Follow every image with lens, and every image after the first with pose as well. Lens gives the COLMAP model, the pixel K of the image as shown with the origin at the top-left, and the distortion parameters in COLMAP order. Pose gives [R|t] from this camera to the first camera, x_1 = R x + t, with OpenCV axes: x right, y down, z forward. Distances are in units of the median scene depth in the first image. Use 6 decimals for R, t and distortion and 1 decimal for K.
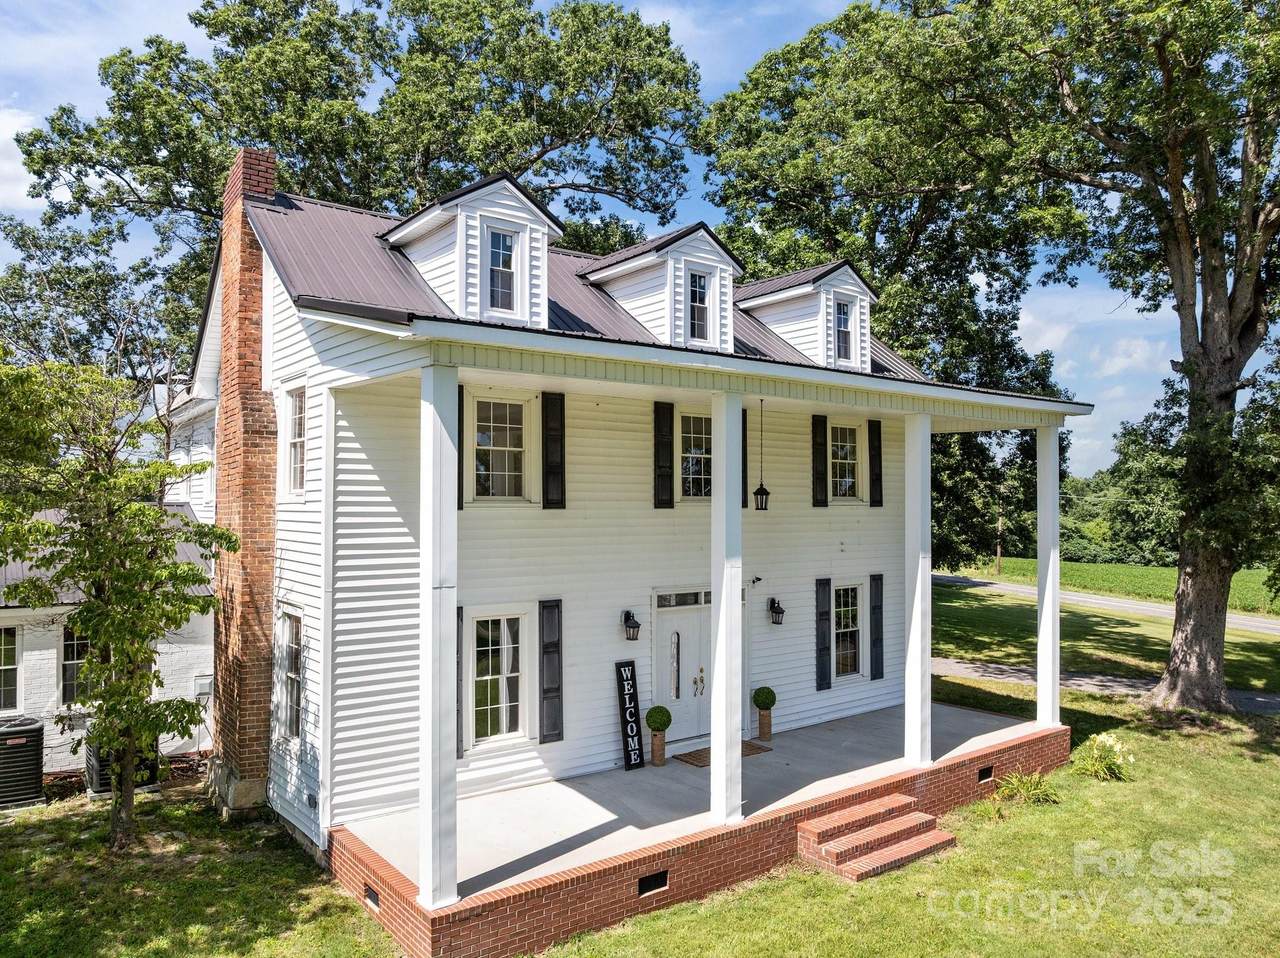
lens RADIAL K [[910.3, 0, 648.7], [0, 910.3, 492.0], [0, 0, 1]] dist [-0.047685, 0.006562]
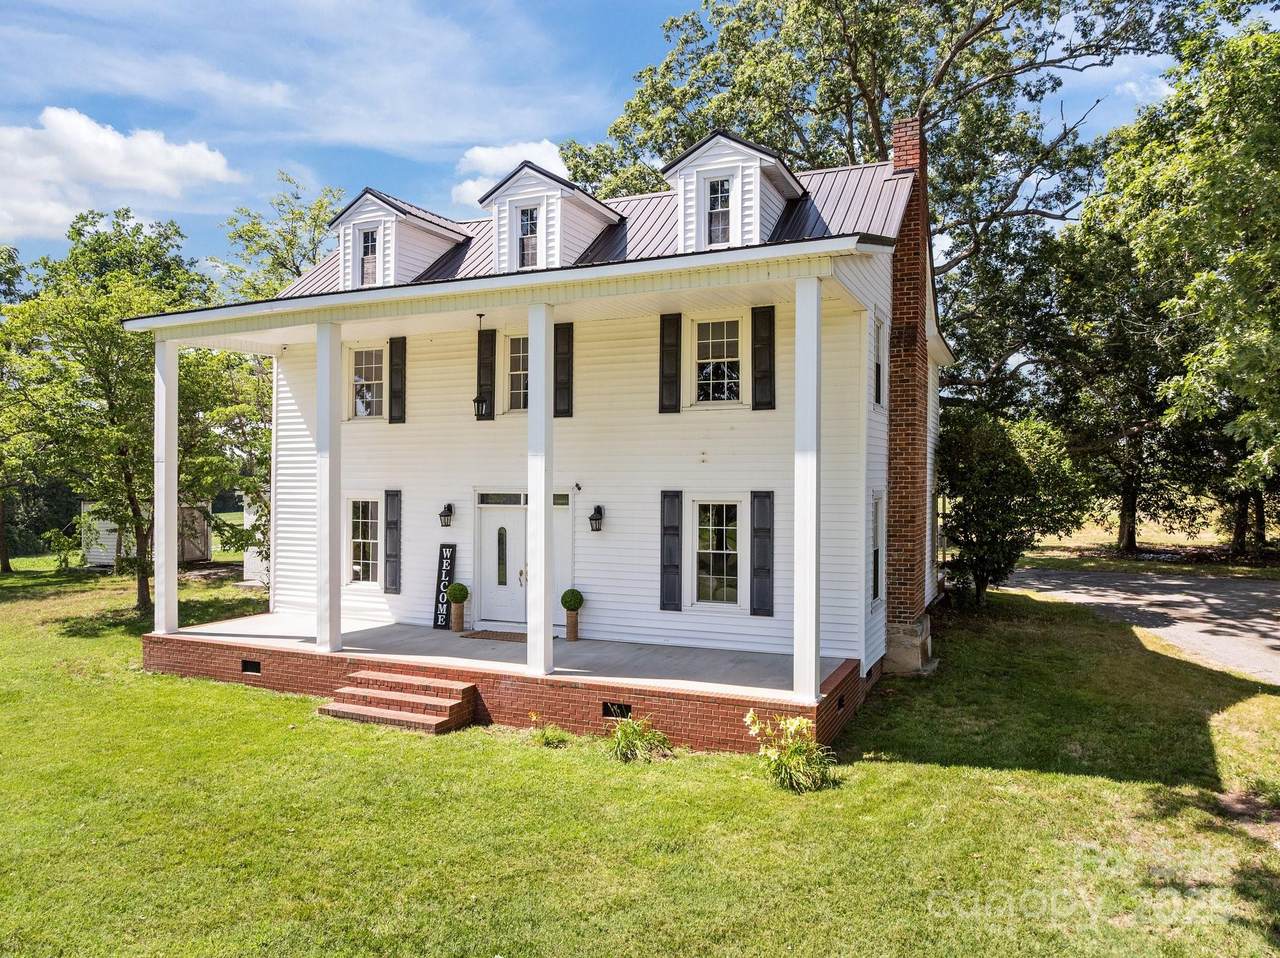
lens RADIAL K [[910.3, 0, 642.1], [0, 910.3, 477.3], [0, 0, 1]] dist [-0.047685, 0.006562]
pose [[0.474723, 0.000858, -0.880135, 1.189386], [0.017220, 0.999799, 0.010263, 0.086565], [0.879967, -0.020029, 0.474613, 0.641171]]
